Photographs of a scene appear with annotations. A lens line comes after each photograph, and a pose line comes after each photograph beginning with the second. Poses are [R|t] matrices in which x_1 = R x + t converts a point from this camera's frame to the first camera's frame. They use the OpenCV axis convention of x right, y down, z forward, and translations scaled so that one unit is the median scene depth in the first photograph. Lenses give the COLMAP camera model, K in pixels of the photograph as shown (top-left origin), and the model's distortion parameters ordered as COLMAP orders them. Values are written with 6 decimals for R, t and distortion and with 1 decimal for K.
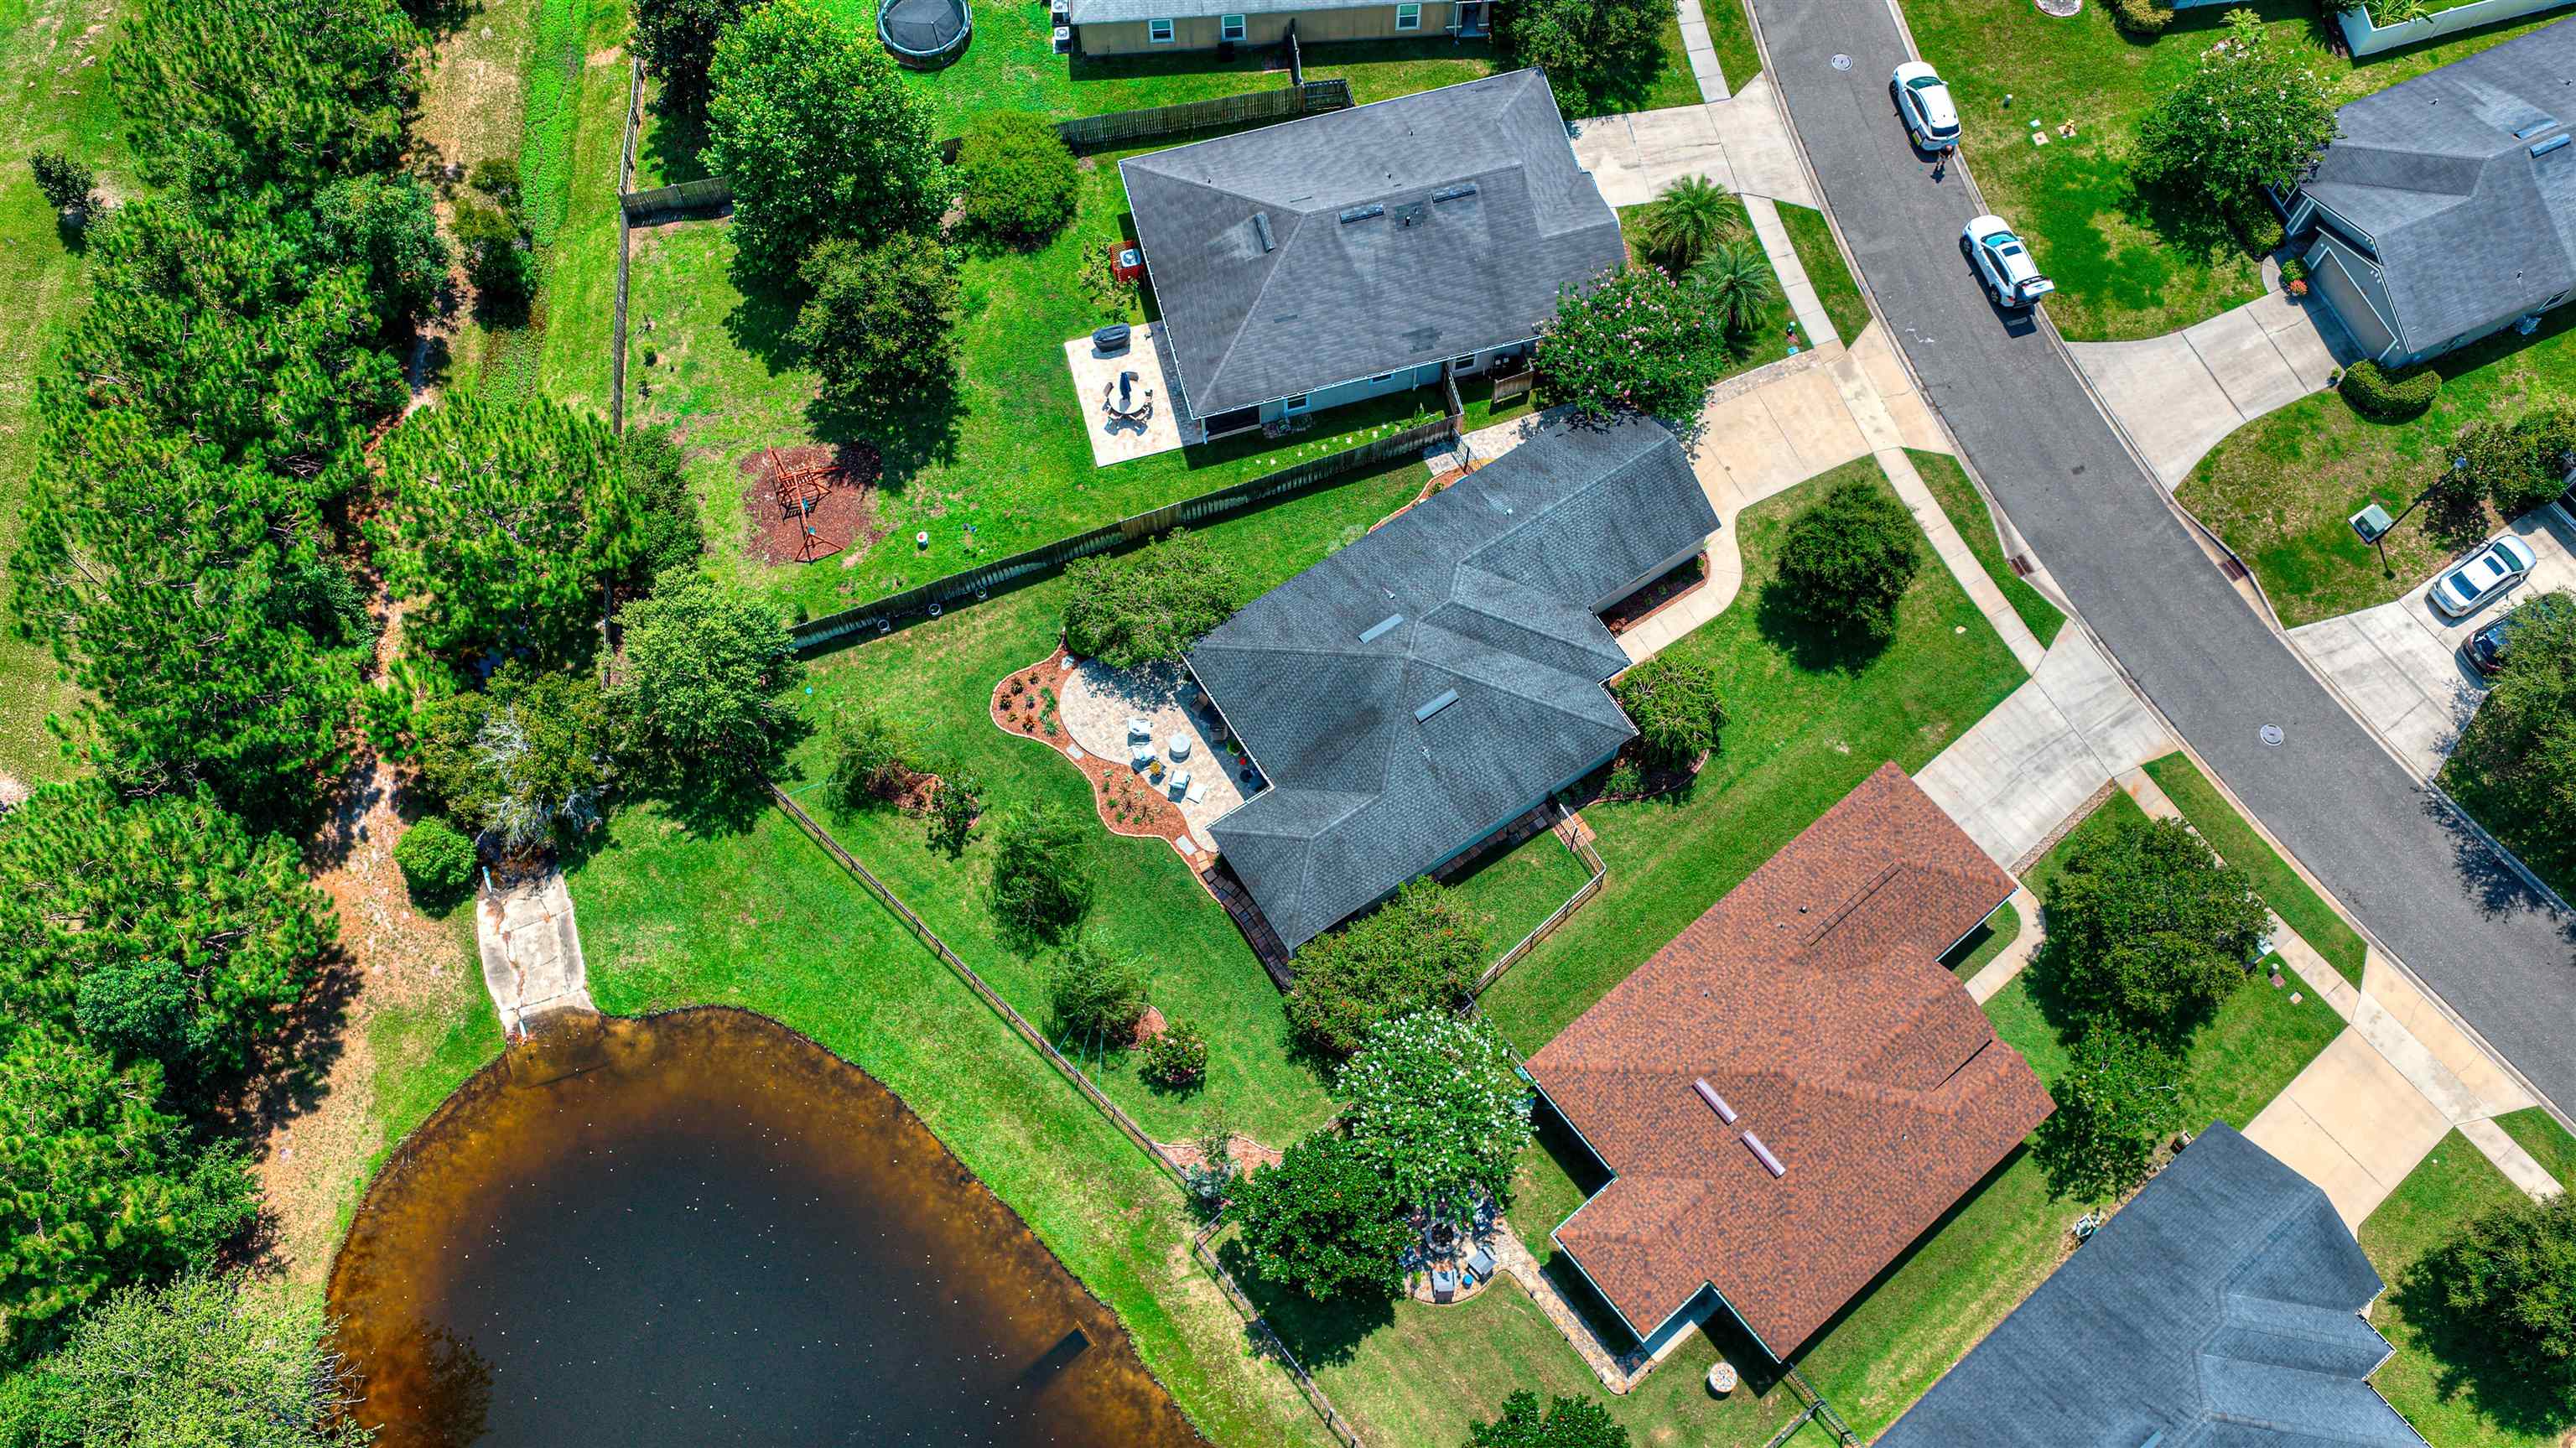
lens RADIAL K [[2043.1, 0, 1299.1], [0, 2043.1, 723.3], [0, 0, 1]] dist [0.038925, -0.059466]
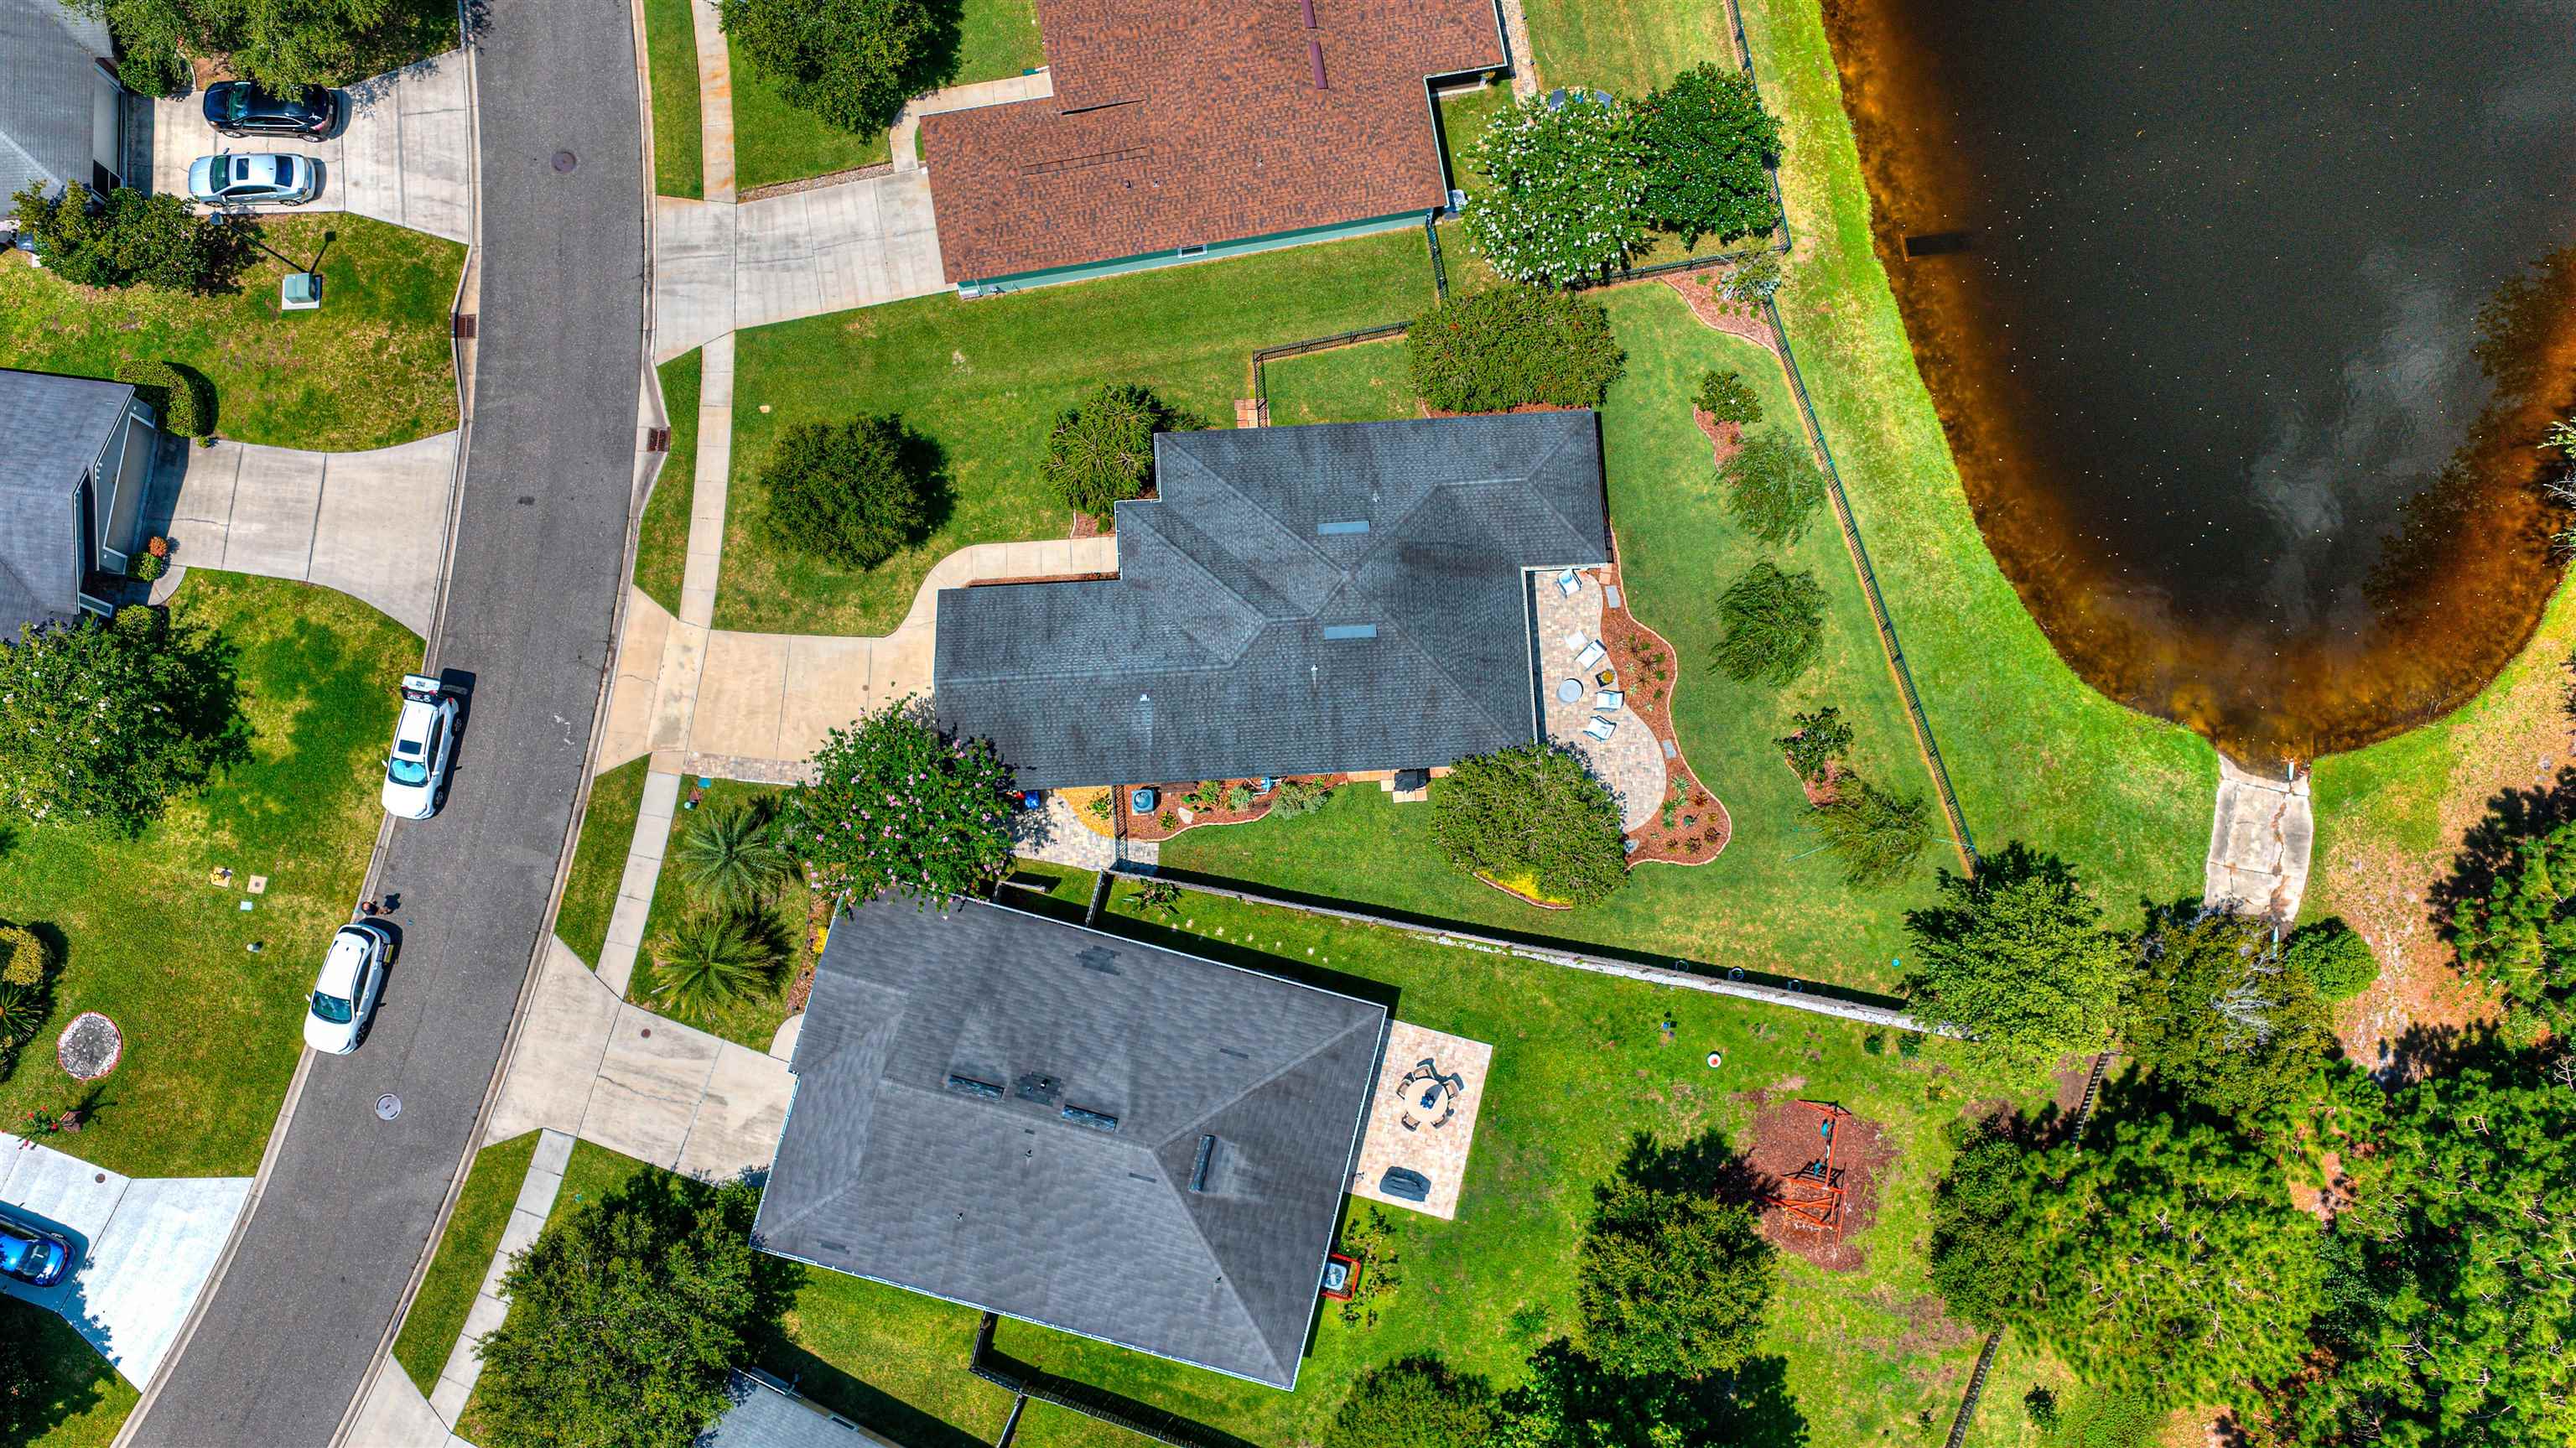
lens RADIAL K [[2043.1, 0, 1299.1], [0, 2043.1, 723.3], [0, 0, 1]] dist [0.038925, -0.059466]
pose [[-0.869893, -0.488580, 0.067636, -0.019709], [0.454273, -0.740183, 0.495747, -0.494160], [-0.192150, 0.461972, 0.865829, 0.213486]]
